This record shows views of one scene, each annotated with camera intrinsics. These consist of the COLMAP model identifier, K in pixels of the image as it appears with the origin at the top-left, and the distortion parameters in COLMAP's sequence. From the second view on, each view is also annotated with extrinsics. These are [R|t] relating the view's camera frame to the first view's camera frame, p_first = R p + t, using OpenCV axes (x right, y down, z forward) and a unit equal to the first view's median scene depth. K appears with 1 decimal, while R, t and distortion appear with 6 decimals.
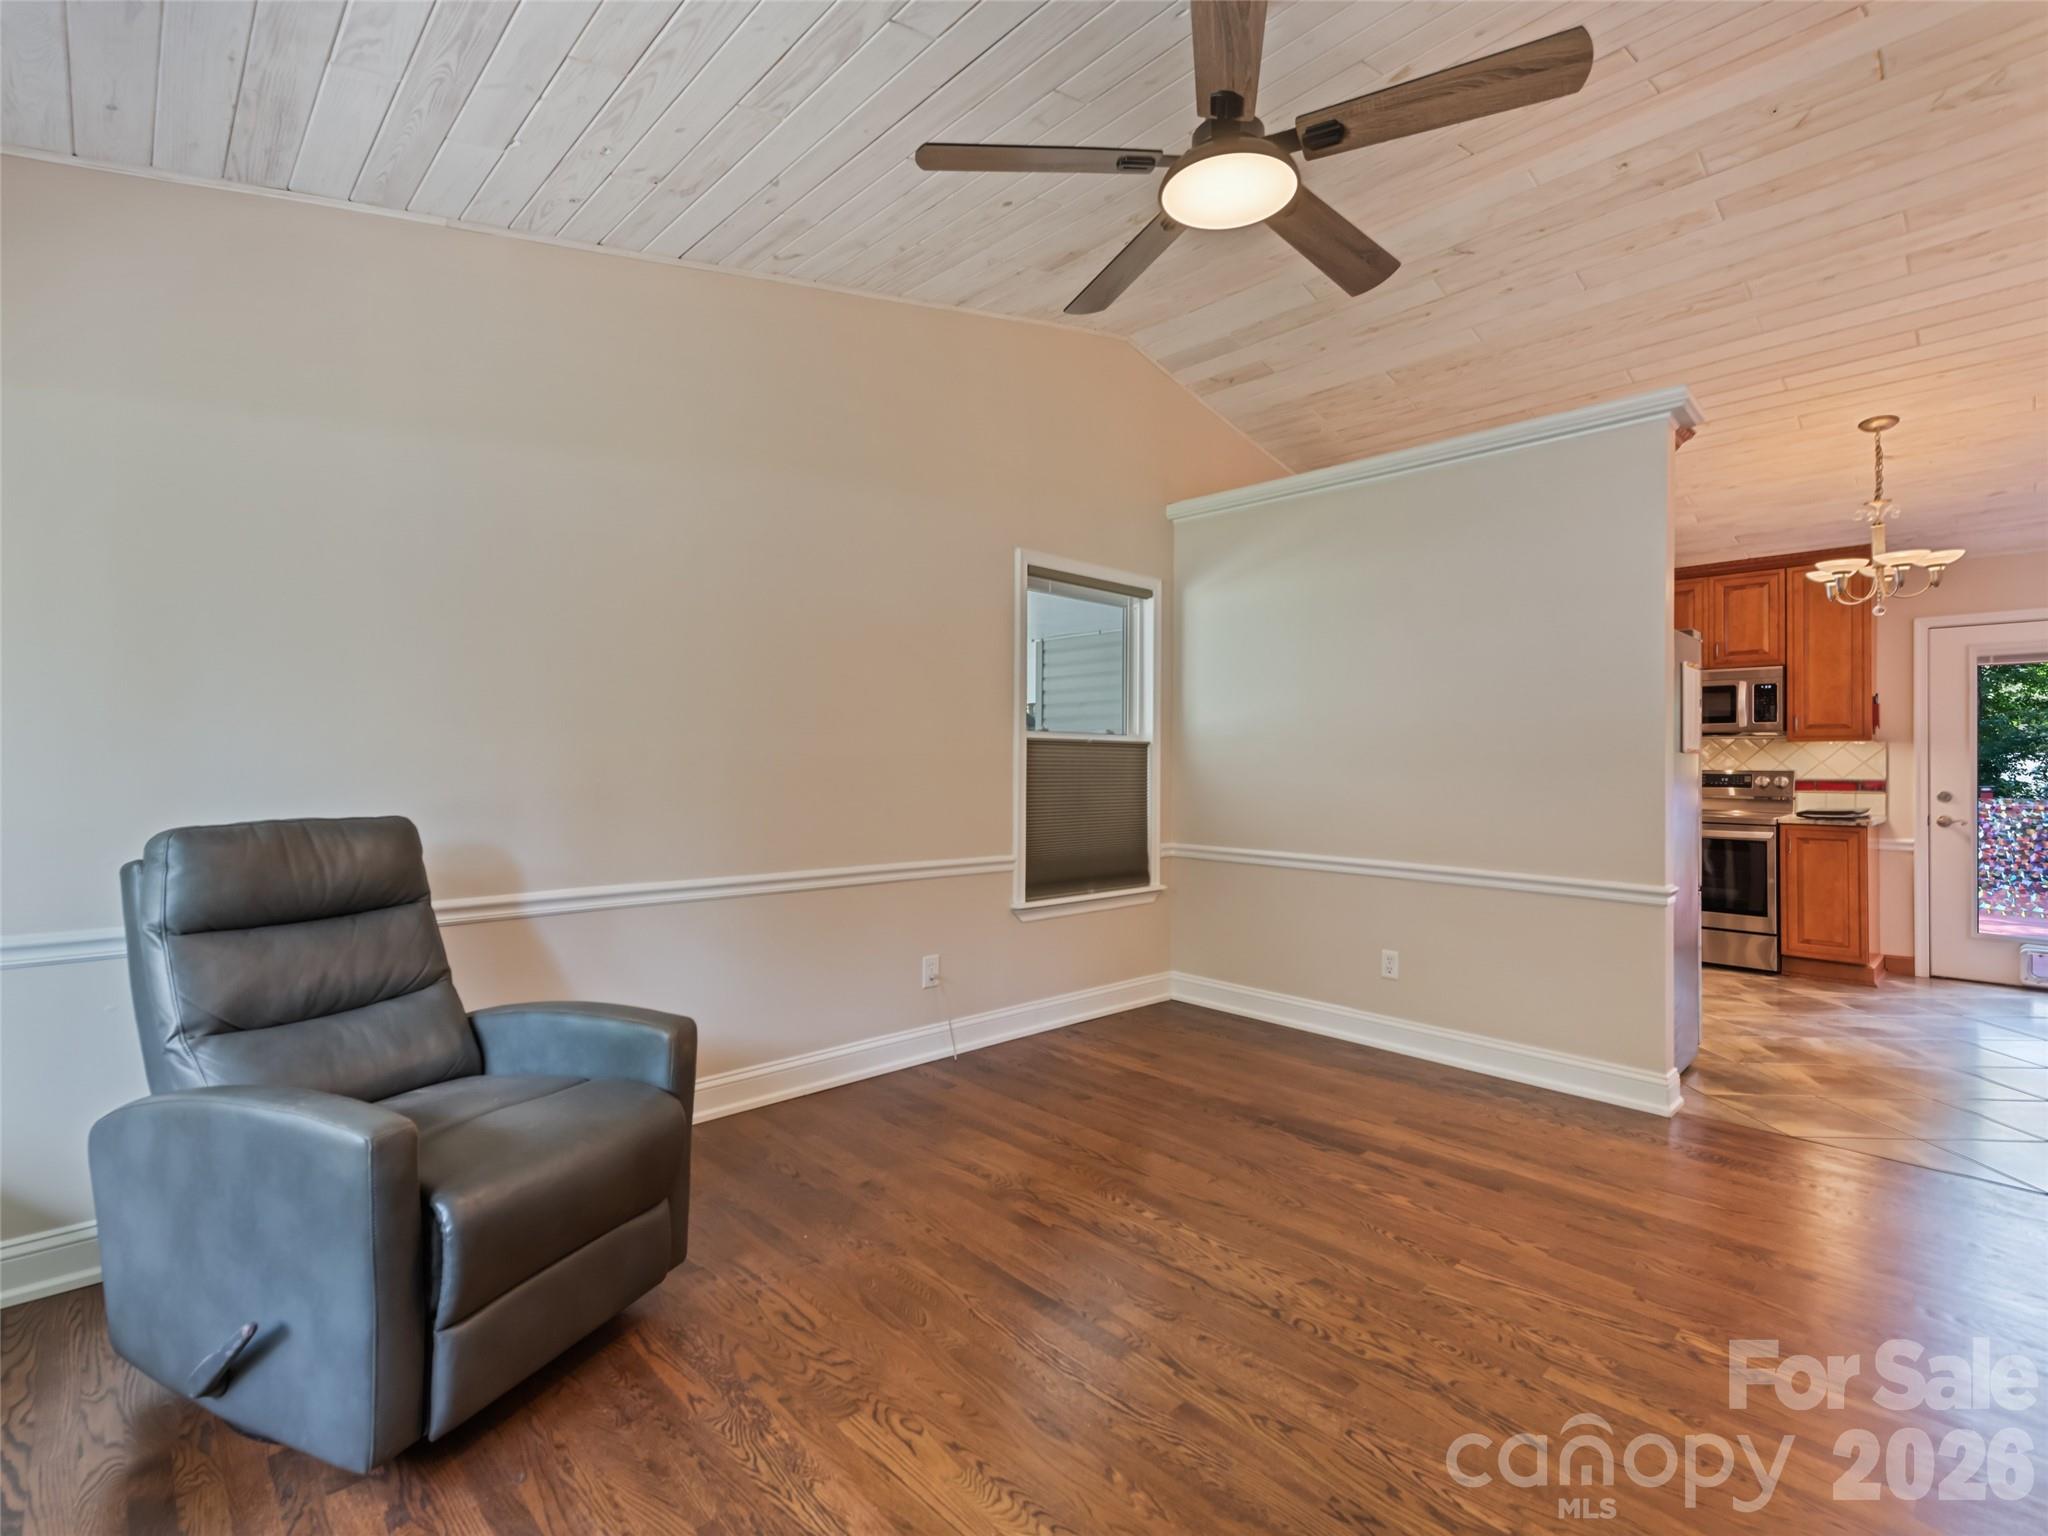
lens RADIAL K [[949.5, 0, 1015.3], [0, 949.5, 749.4], [0, 0, 1]] dist [0.003249, 0.000327]
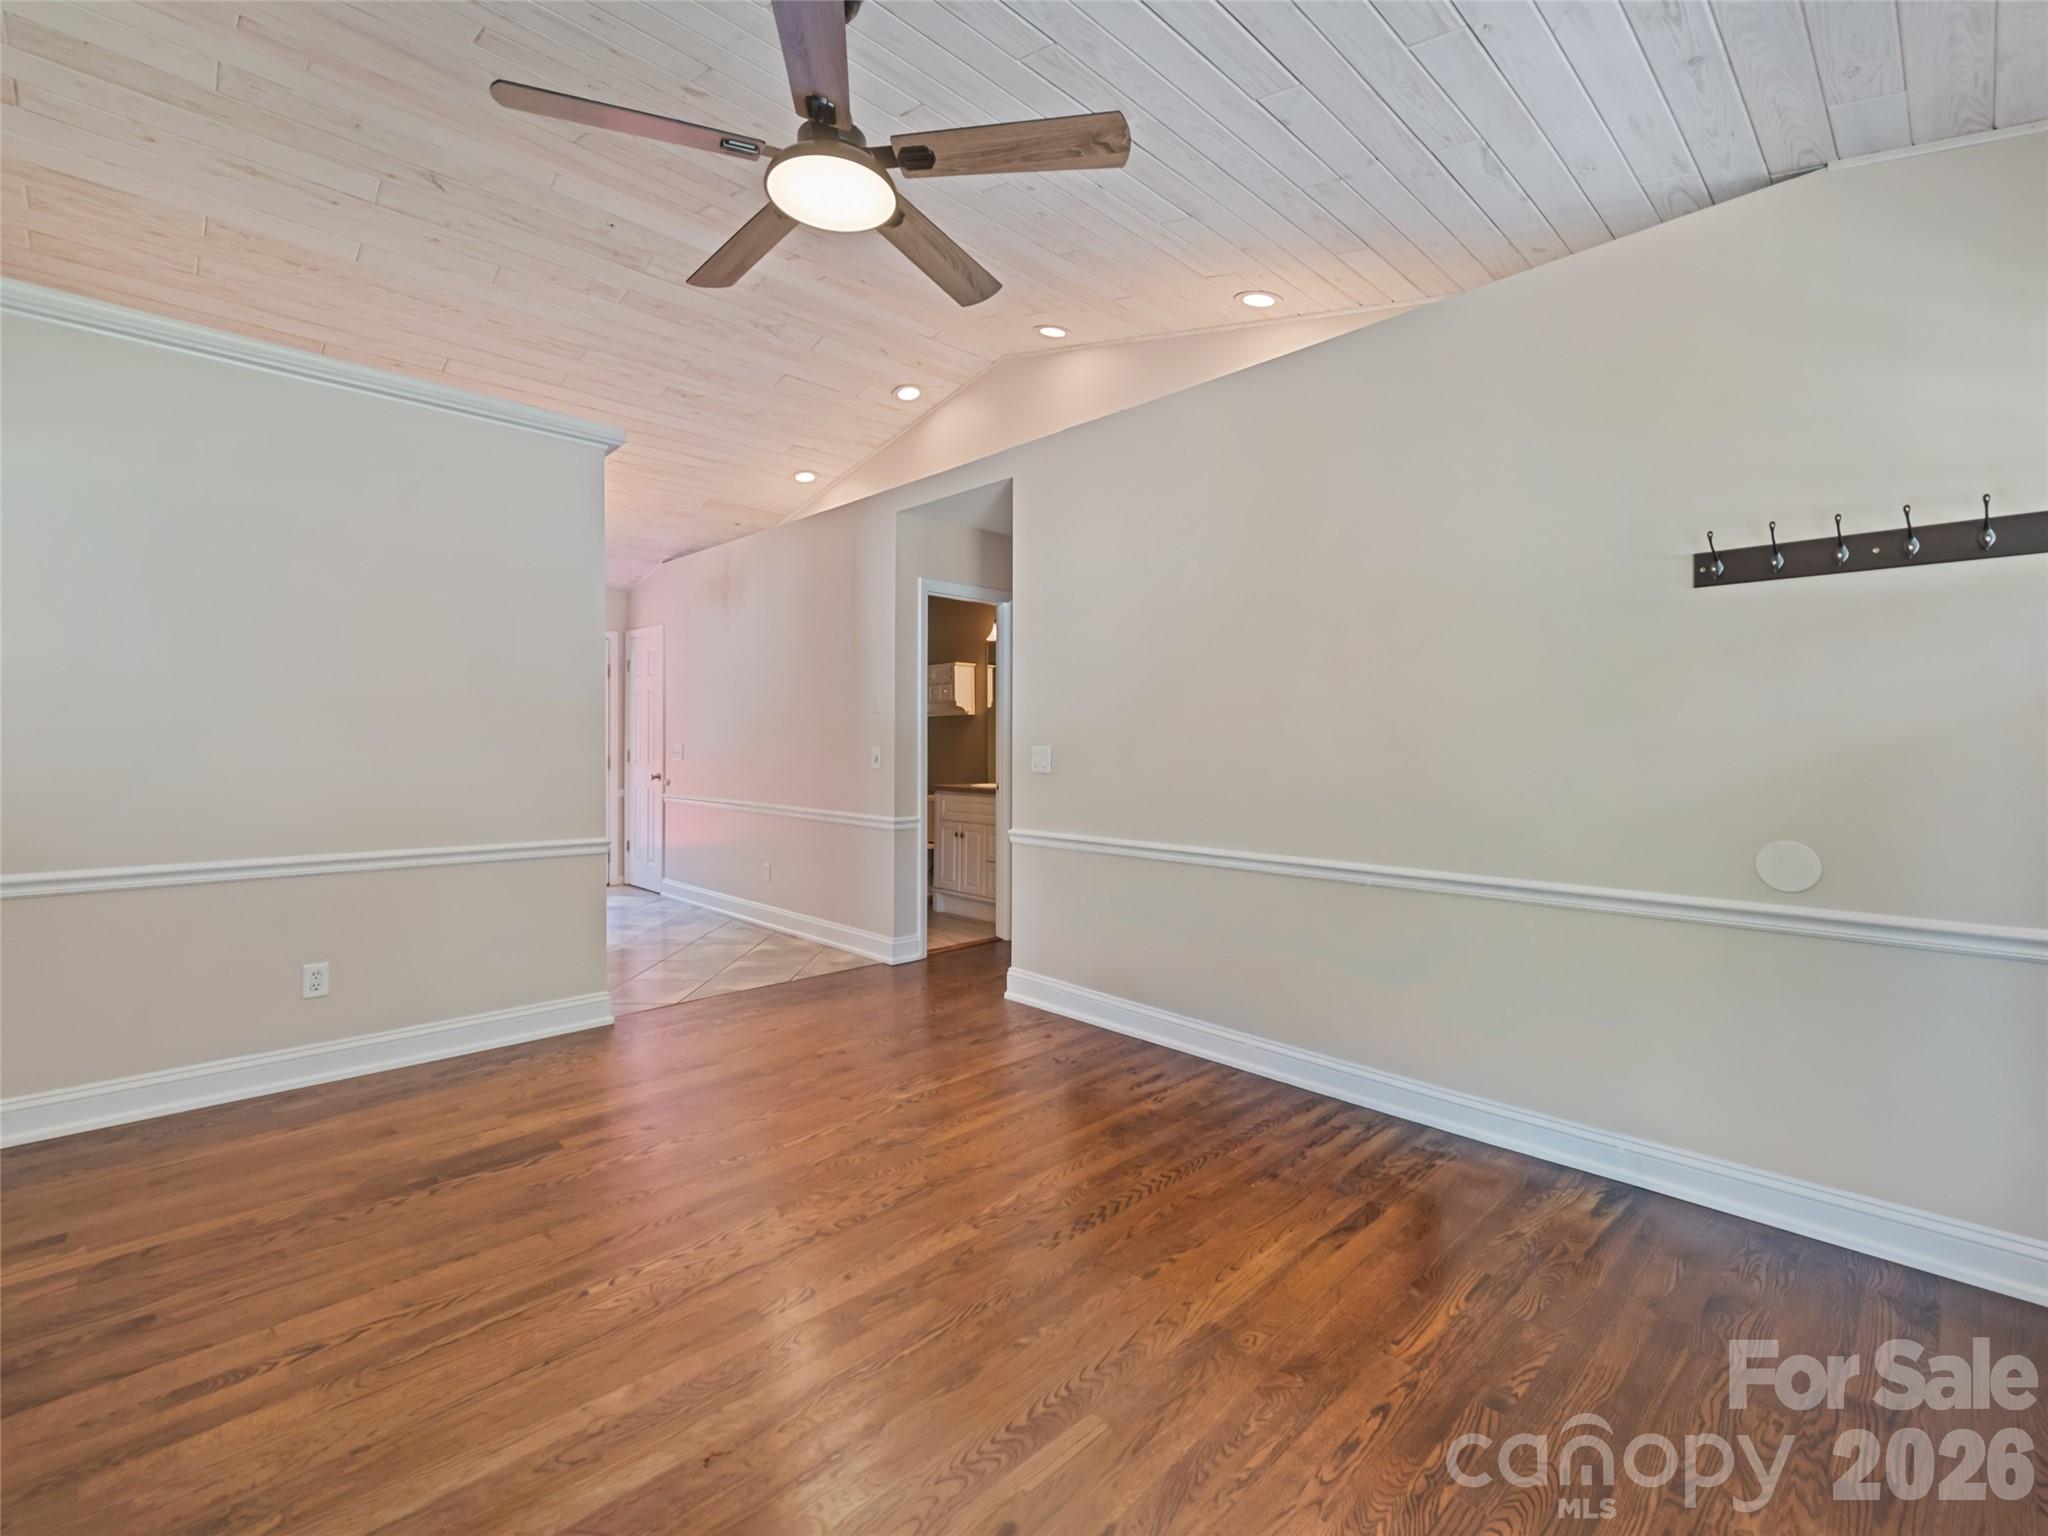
lens RADIAL K [[910.5, 0, 1014.8], [0, 910.5, 751.0], [0, 0, 1]] dist [0.002028, 0.000058]
pose [[-0.015526, -0.017535, 0.999726, -0.450383], [-0.018640, 0.999678, 0.017244, 0.003022], [-0.999706, -0.018367, -0.015848, 0.460275]]
